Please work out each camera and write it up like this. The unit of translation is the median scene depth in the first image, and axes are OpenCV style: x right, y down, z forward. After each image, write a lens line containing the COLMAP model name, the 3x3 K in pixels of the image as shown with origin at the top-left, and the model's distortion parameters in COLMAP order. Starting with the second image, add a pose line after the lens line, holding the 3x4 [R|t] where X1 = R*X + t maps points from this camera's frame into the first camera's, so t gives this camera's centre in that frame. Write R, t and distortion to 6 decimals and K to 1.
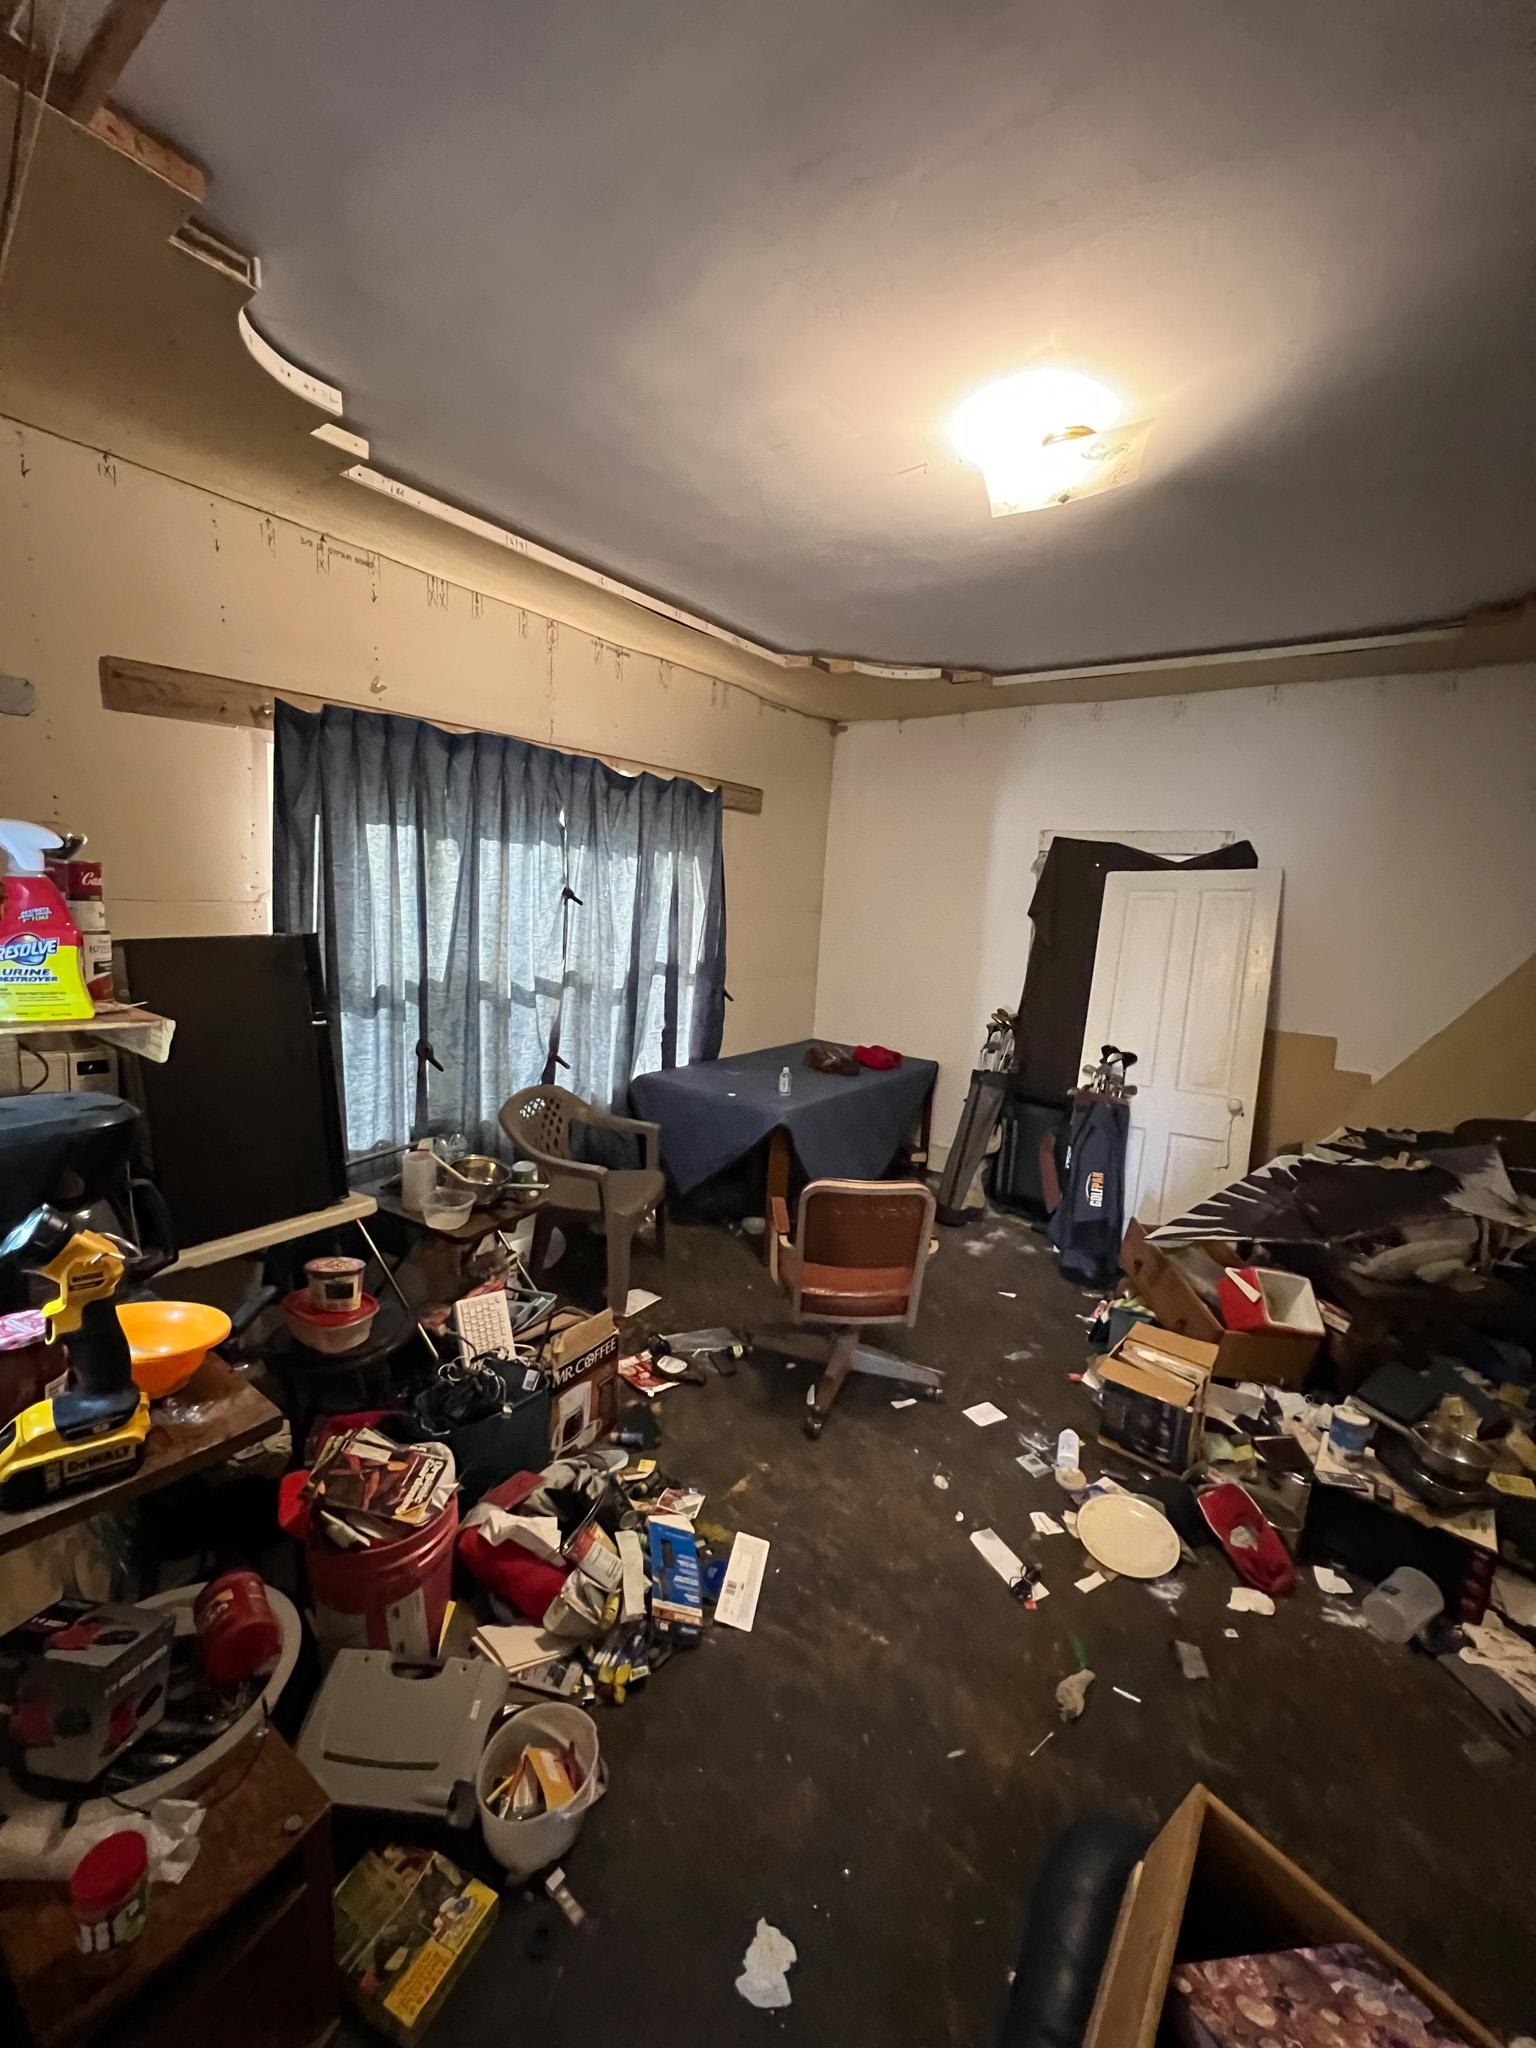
lens RADIAL K [[819.5, 0, 766.7], [0, 819.5, 1026.7], [0, 0, 1]] dist [-0.001617, 0.000491]
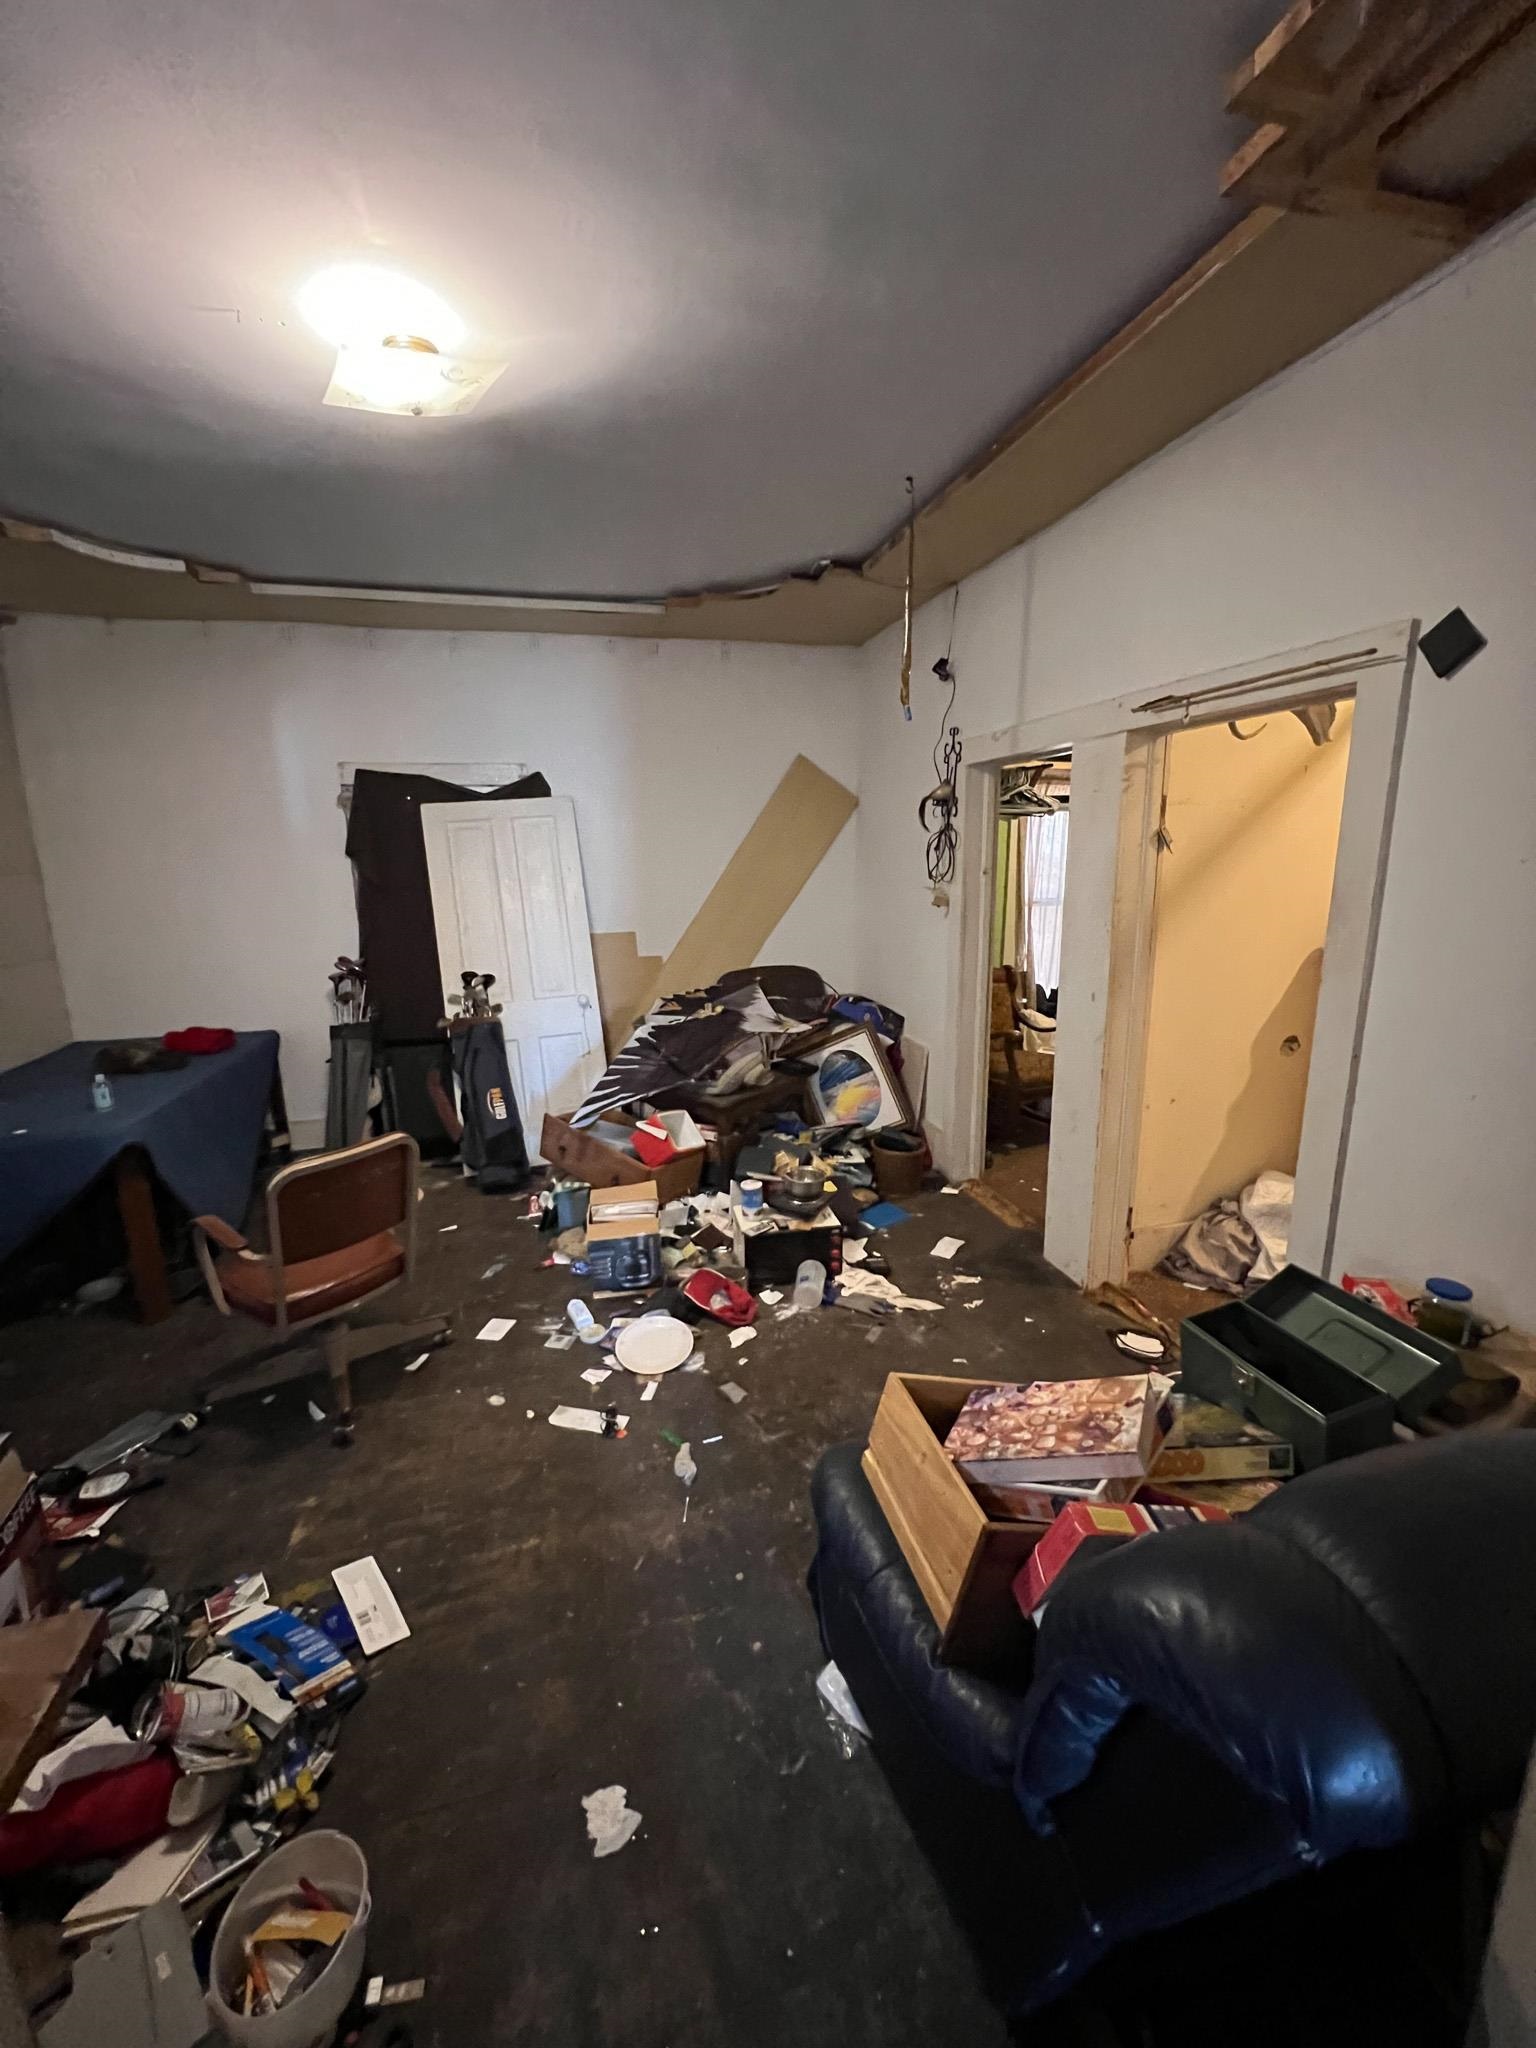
lens RADIAL K [[819.5, 0, 762.4], [0, 819.5, 1026.5], [0, 0, 1]] dist [-0.001617, 0.000491]
pose [[0.628043, -0.229581, 0.743542, -0.200504], [0.180082, 0.972432, 0.148146, 0.005602], [-0.757055, 0.040857, 0.652072, 0.047740]]
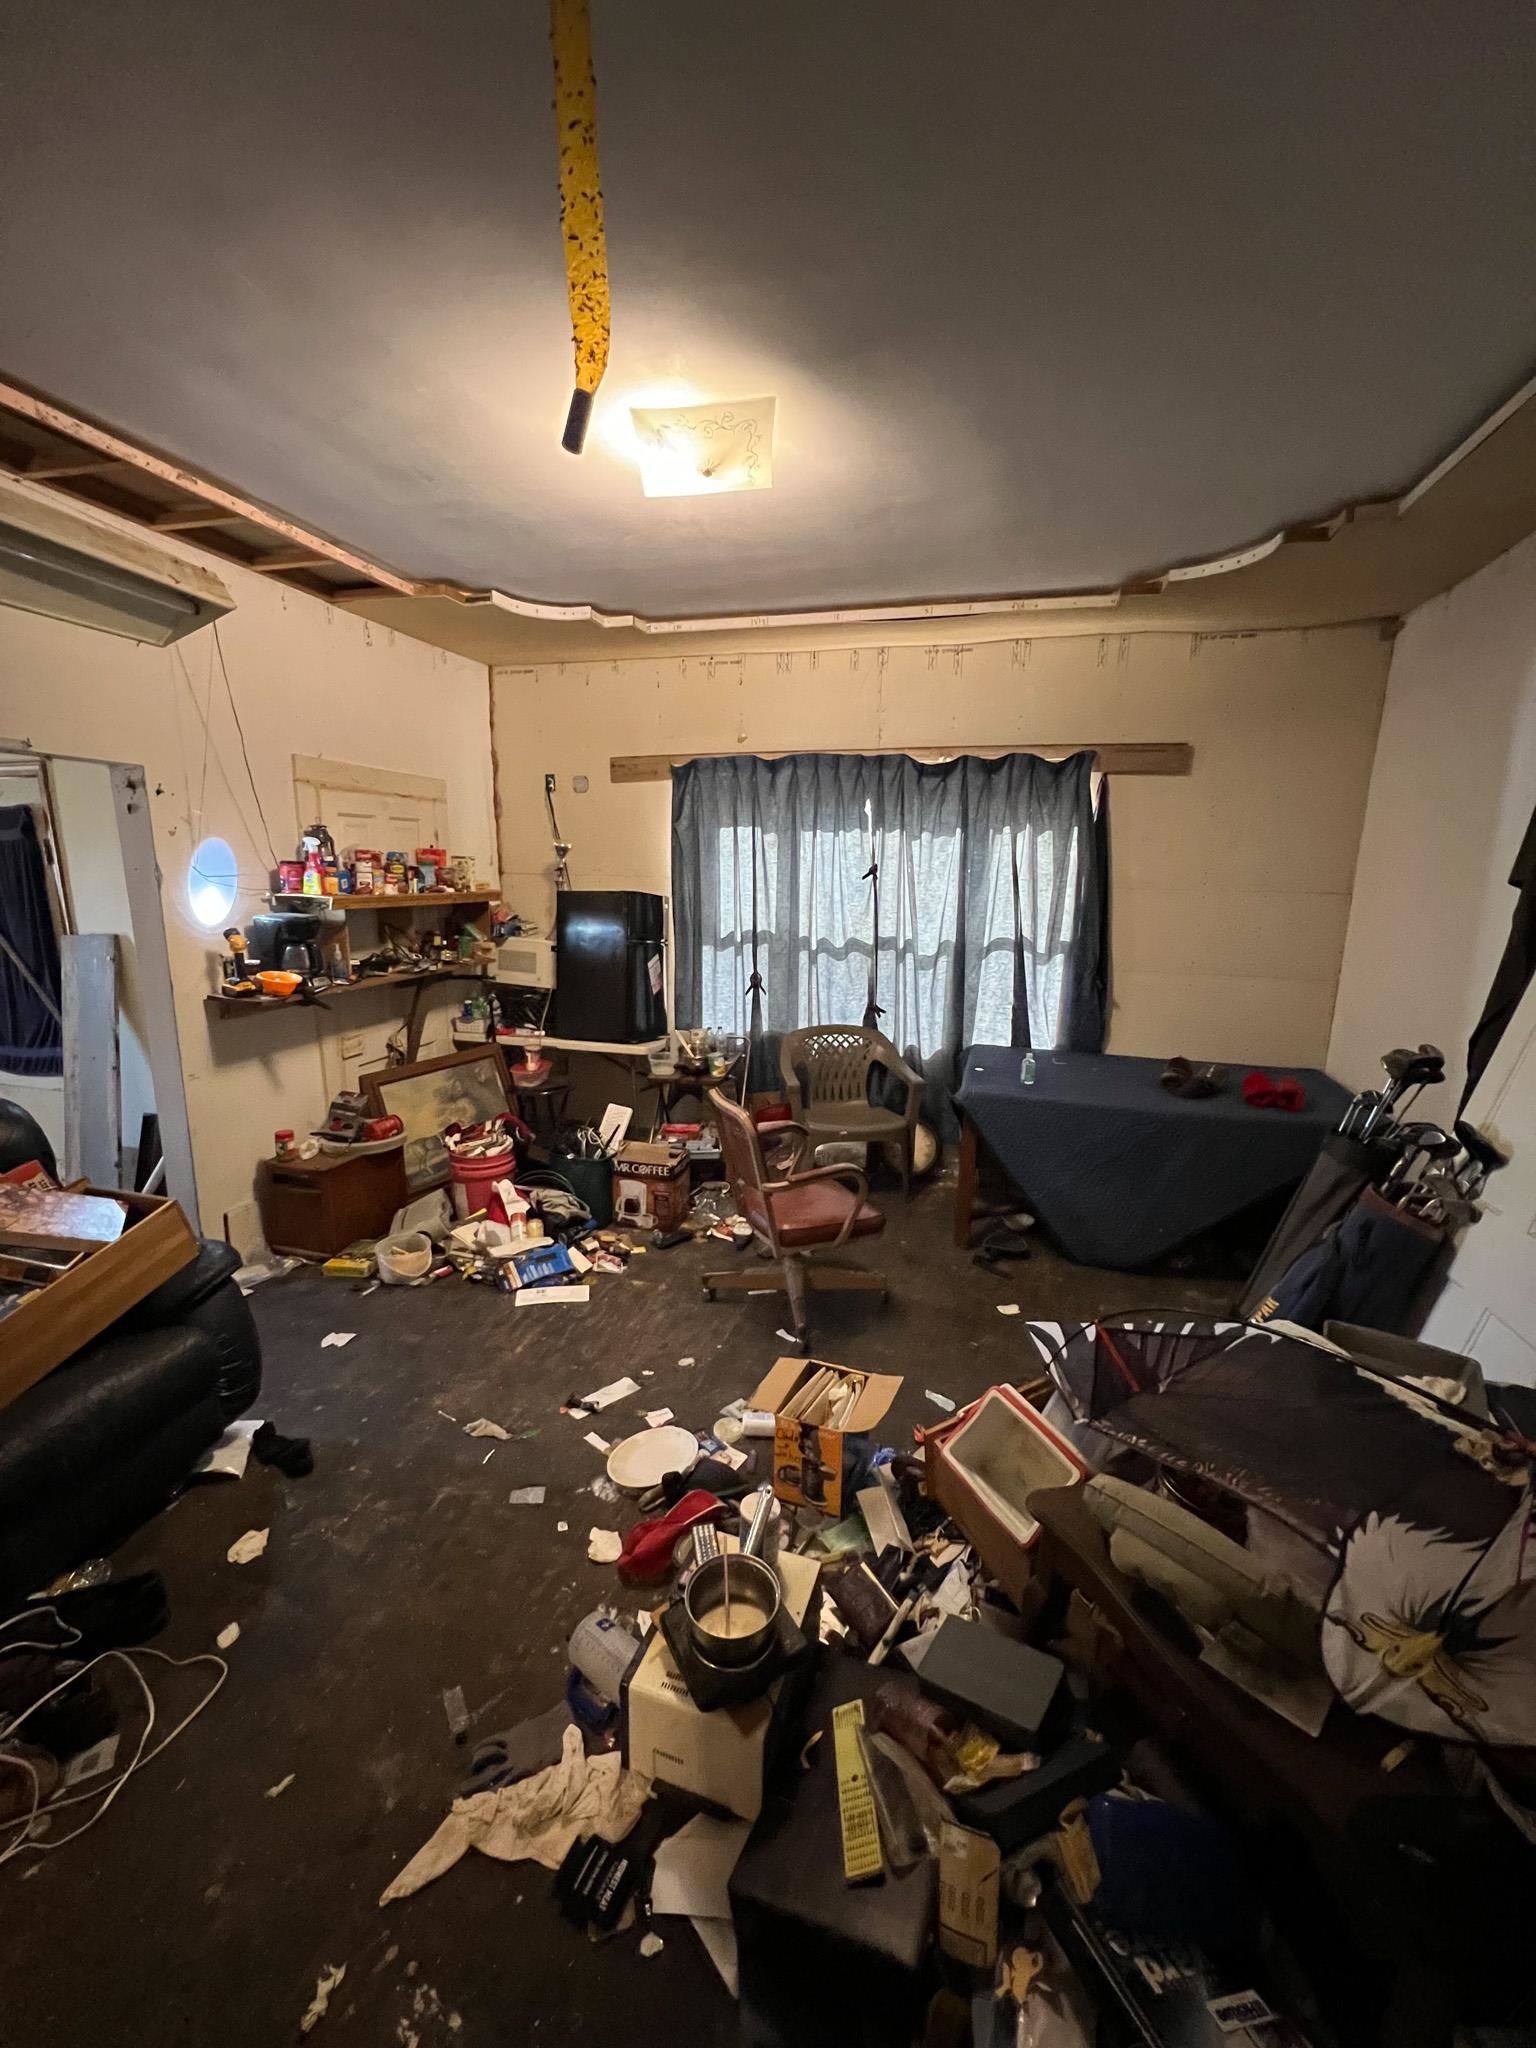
lens RADIAL K [[819.5, 0, 768.6], [0, 819.5, 1025.2], [0, 0, 1]] dist [-0.001617, 0.000491]
pose [[0.351818, 0.135552, -0.926202, 1.064958], [-0.155108, 0.984223, 0.085126, -0.018647], [0.923128, 0.113713, 0.367293, 0.538225]]
